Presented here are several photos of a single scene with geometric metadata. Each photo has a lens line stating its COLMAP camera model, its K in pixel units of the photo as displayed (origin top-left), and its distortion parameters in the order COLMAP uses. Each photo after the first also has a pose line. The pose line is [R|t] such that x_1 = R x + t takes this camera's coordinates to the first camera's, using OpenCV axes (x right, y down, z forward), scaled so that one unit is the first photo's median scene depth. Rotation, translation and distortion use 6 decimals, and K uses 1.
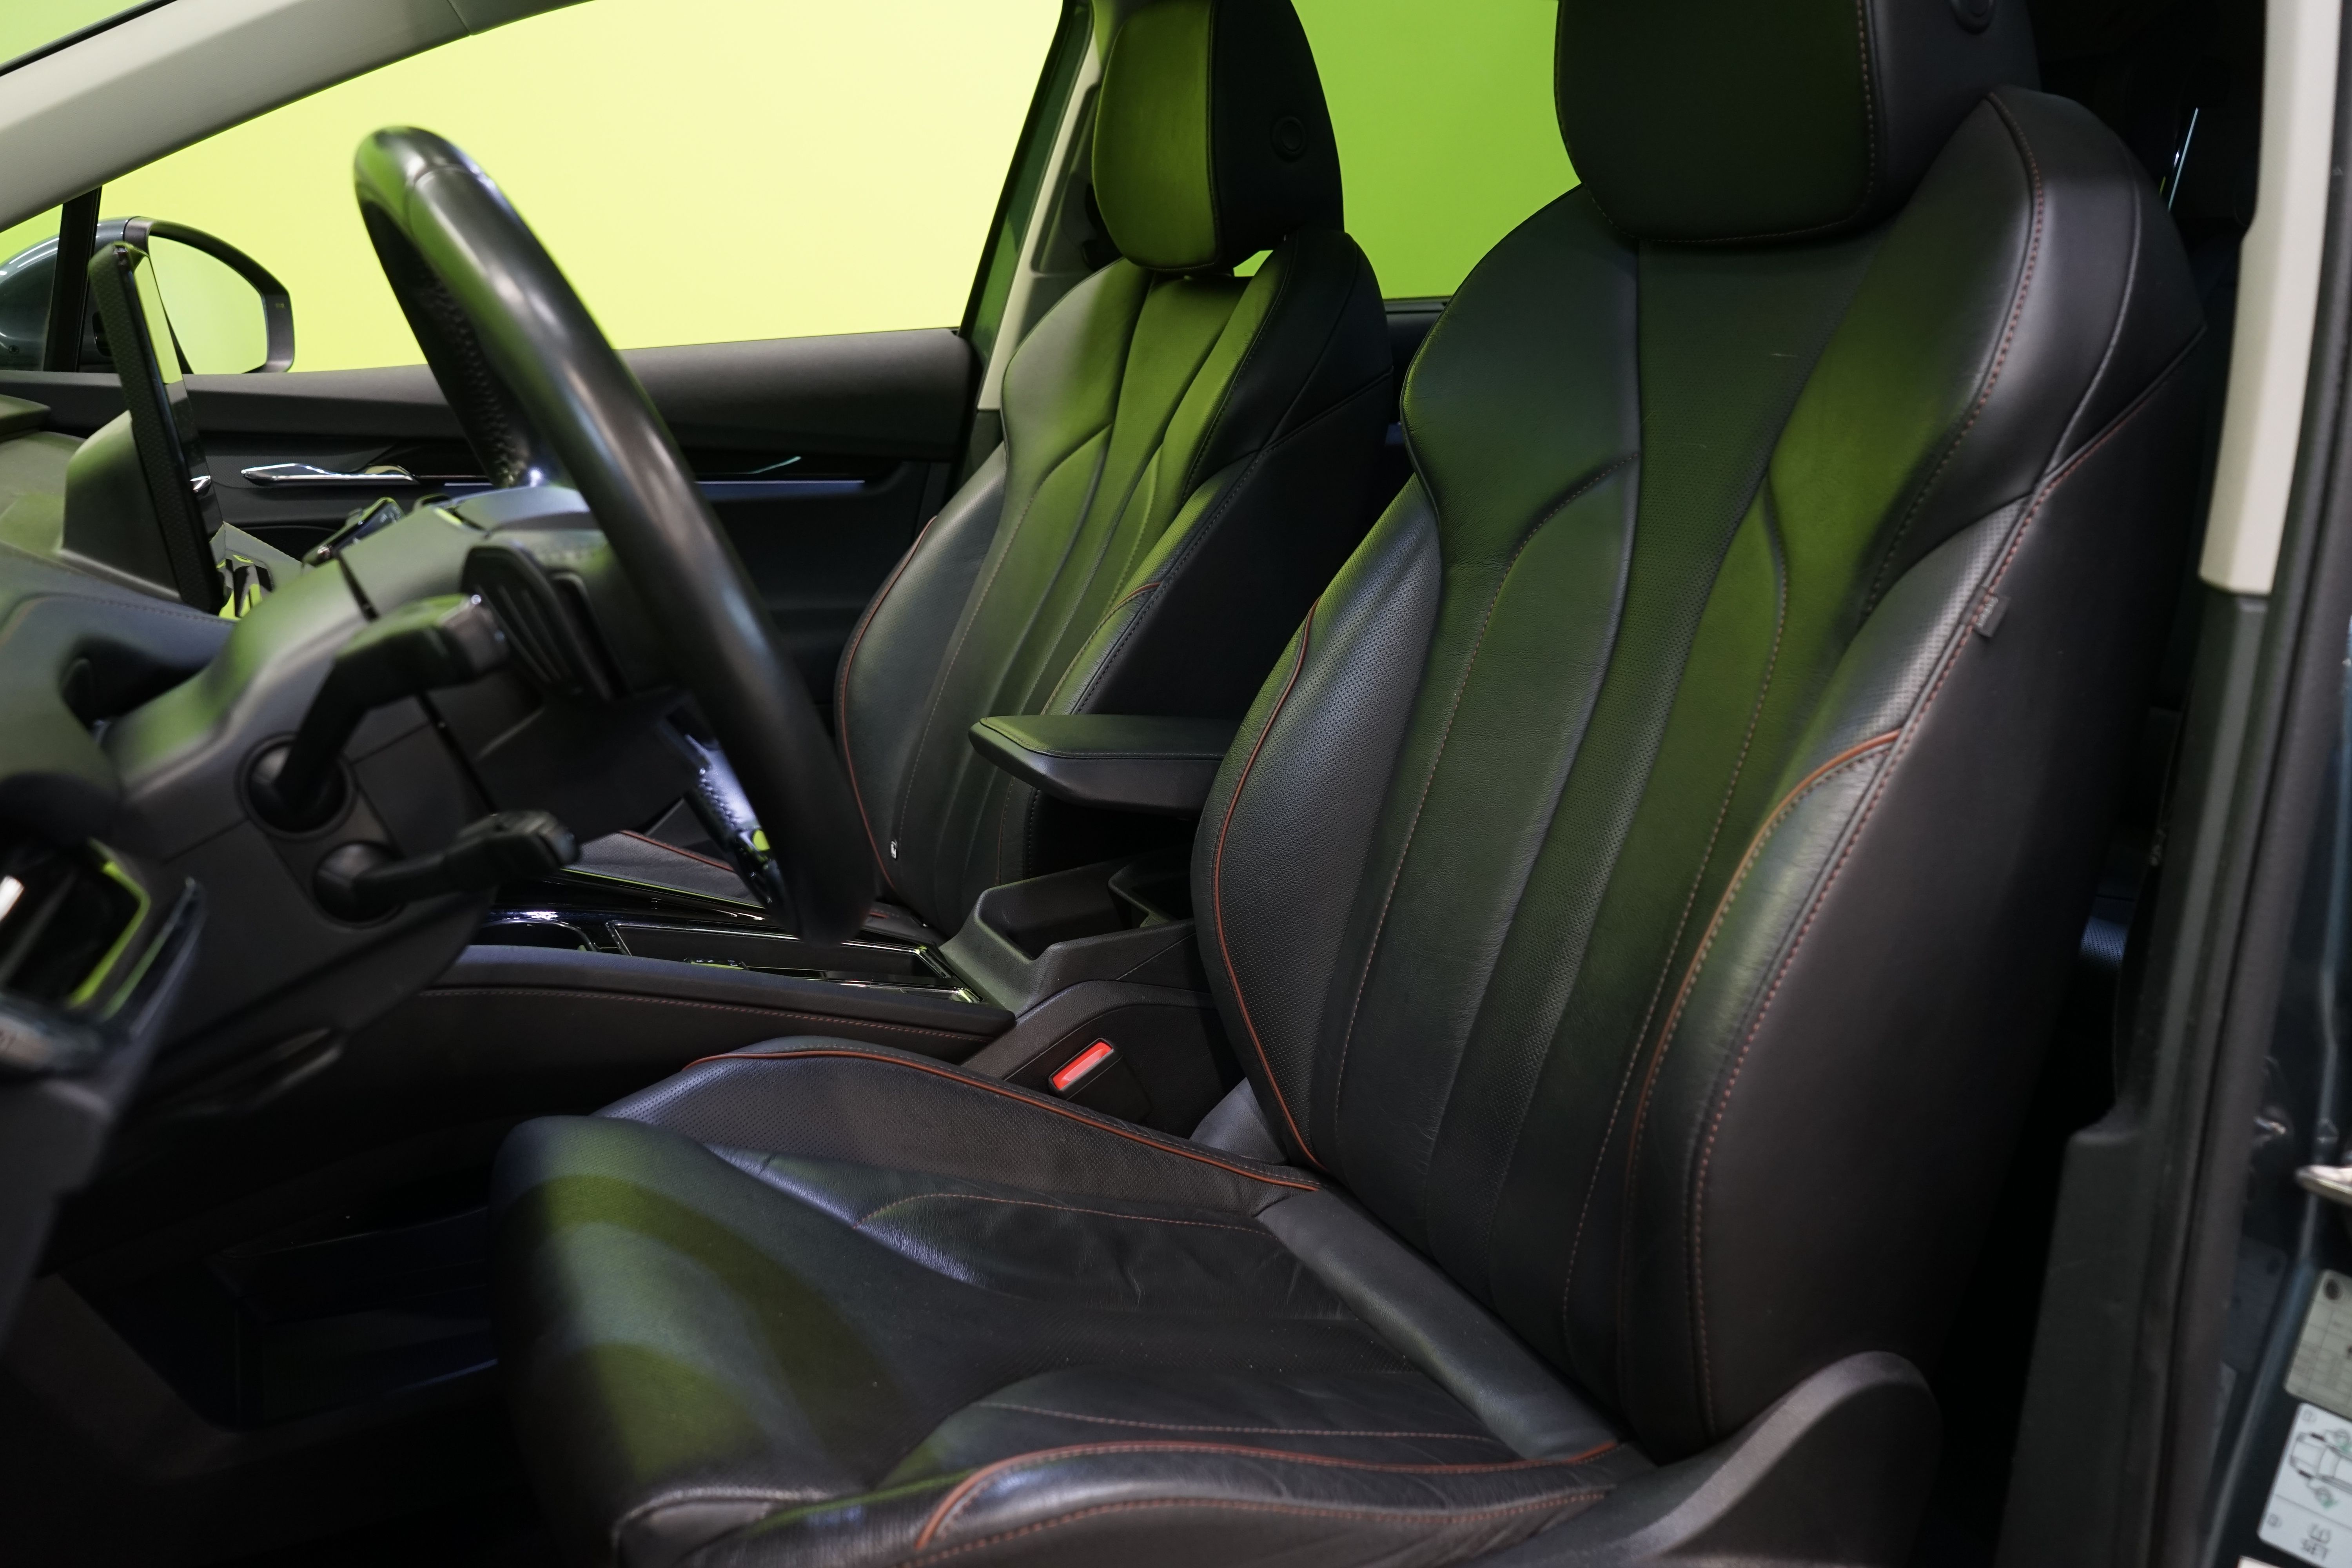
lens RADIAL K [[1956.9, 0, 1176.0], [0, 1956.9, 784.0], [0, 0, 1]] dist [-0.008422, 0.018021]
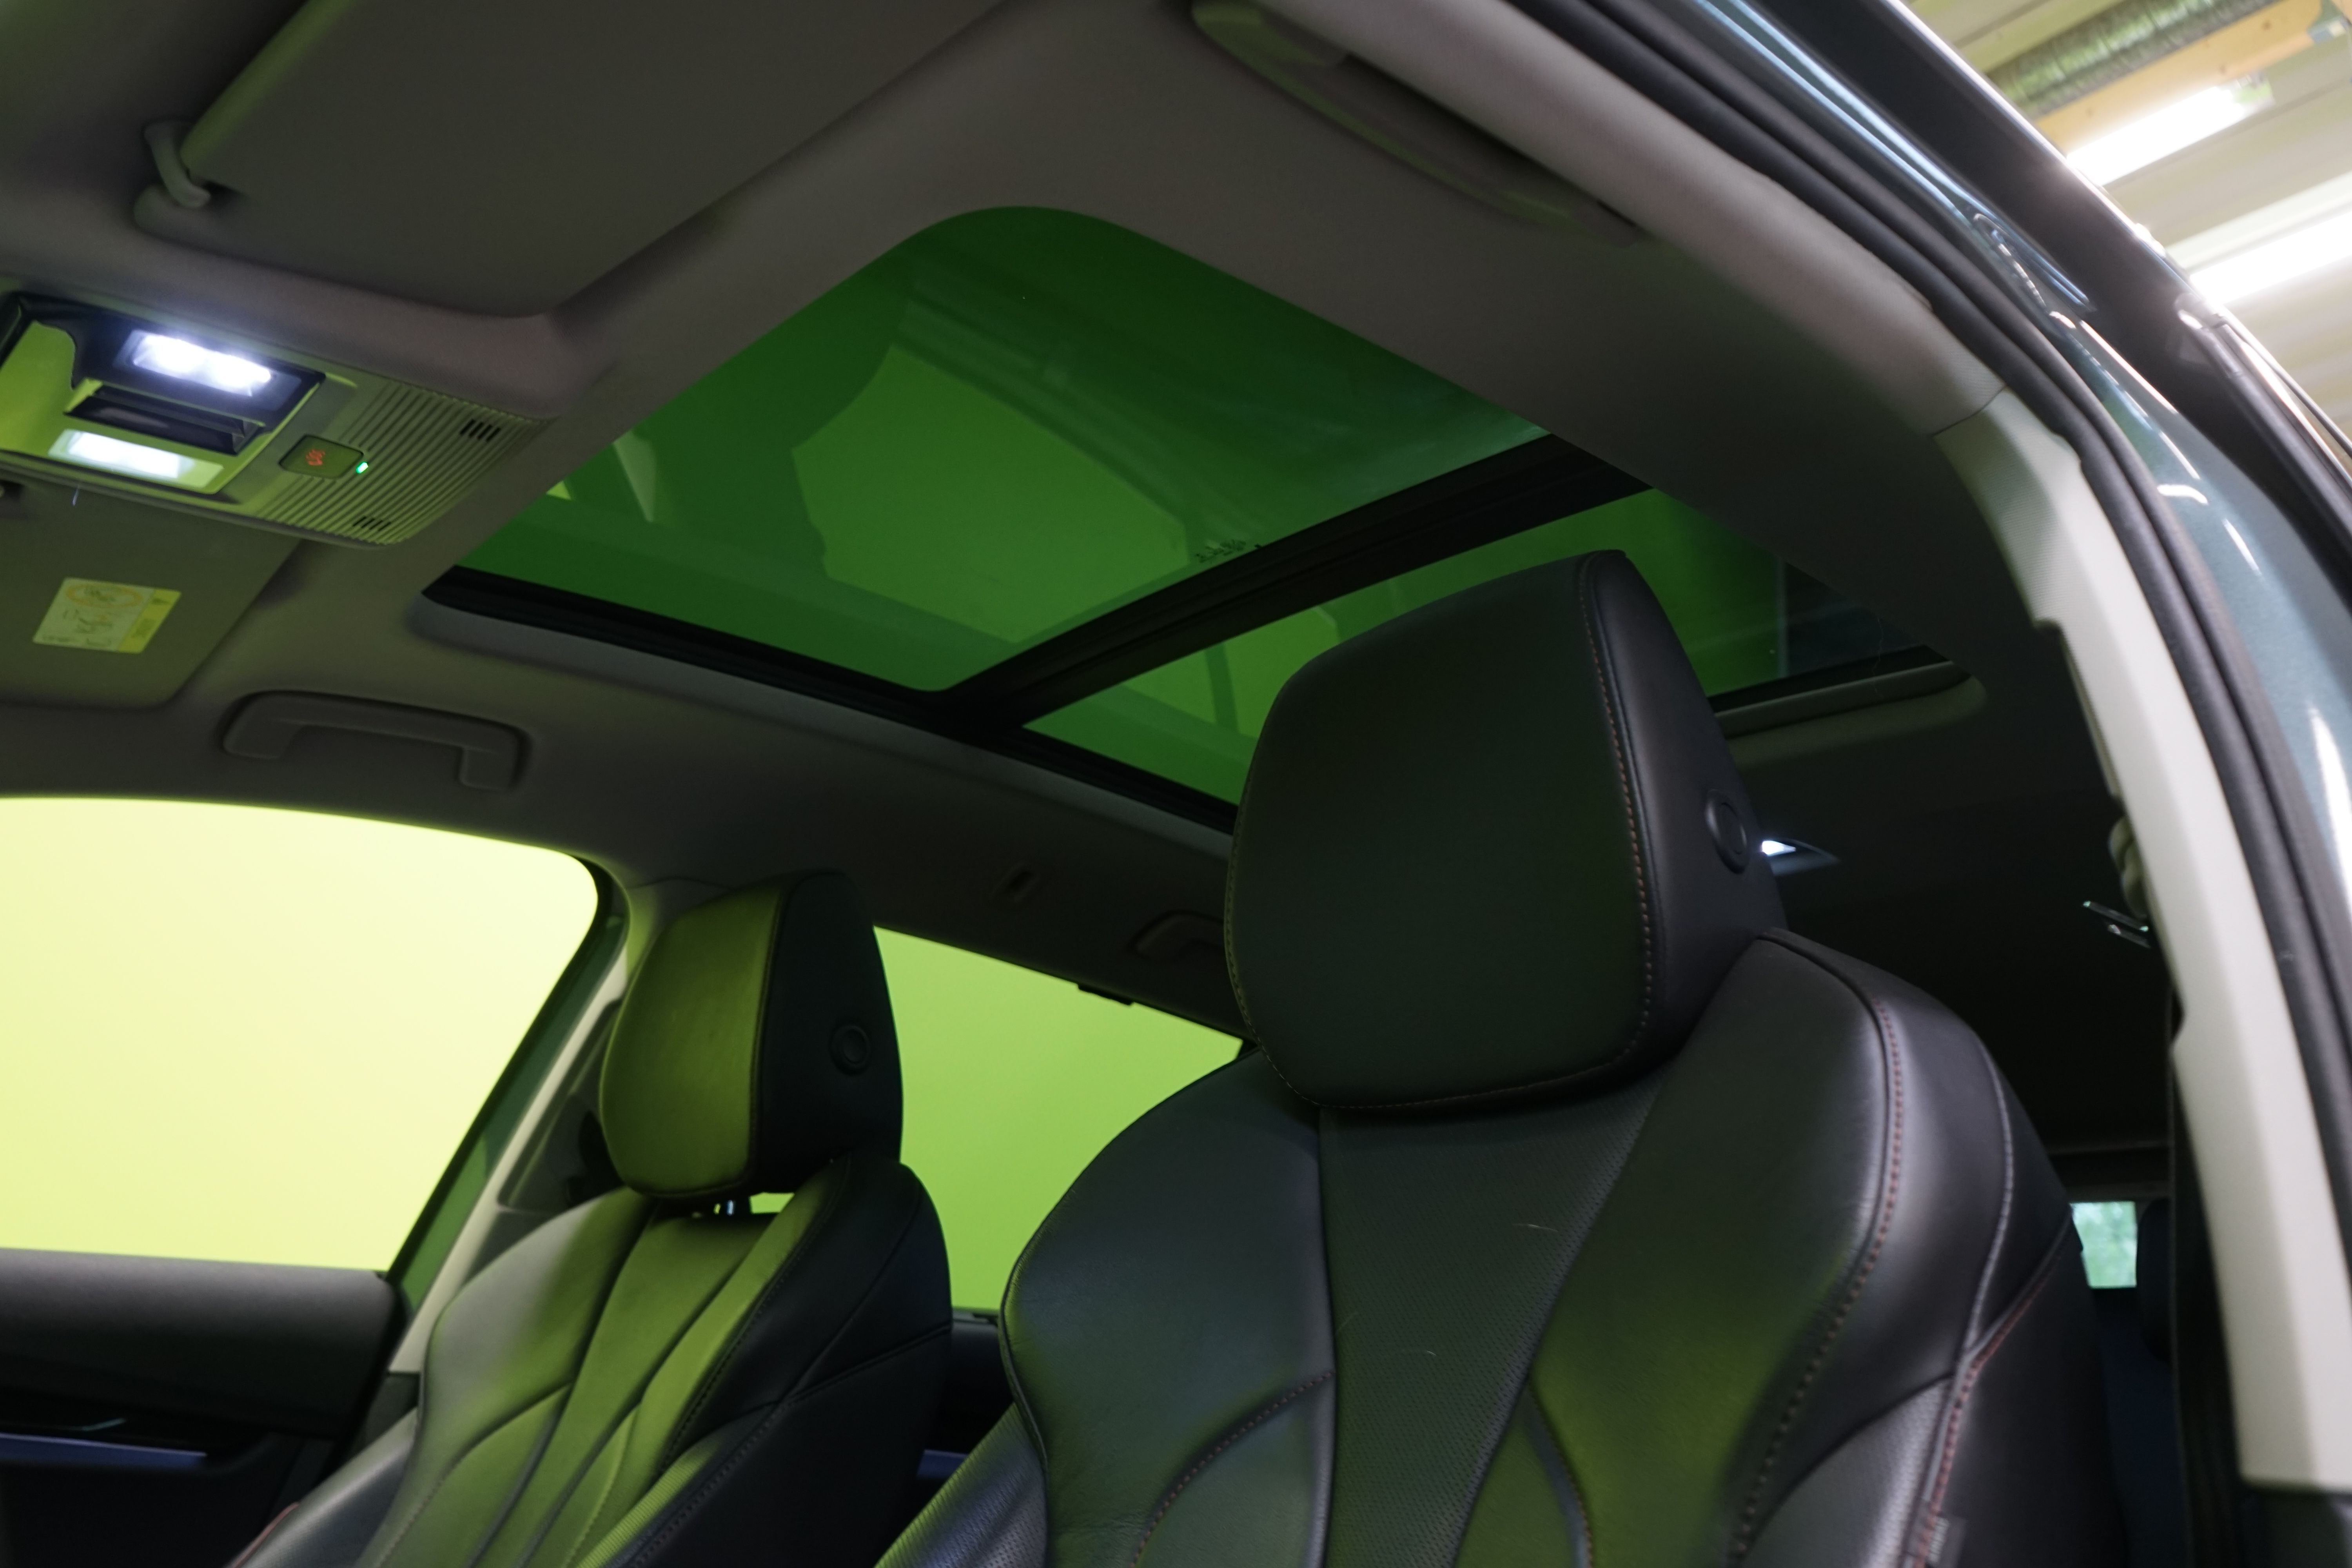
lens RADIAL K [[1956.9, 0, 1176.0], [0, 1956.9, 784.0], [0, 0, 1]] dist [-0.008422, 0.018021]
pose [[0.960029, 0.160210, 0.229514, -0.022158], [-0.012692, 0.844060, -0.536099, 0.032778], [-0.279612, 0.511758, 0.812355, 0.214885]]
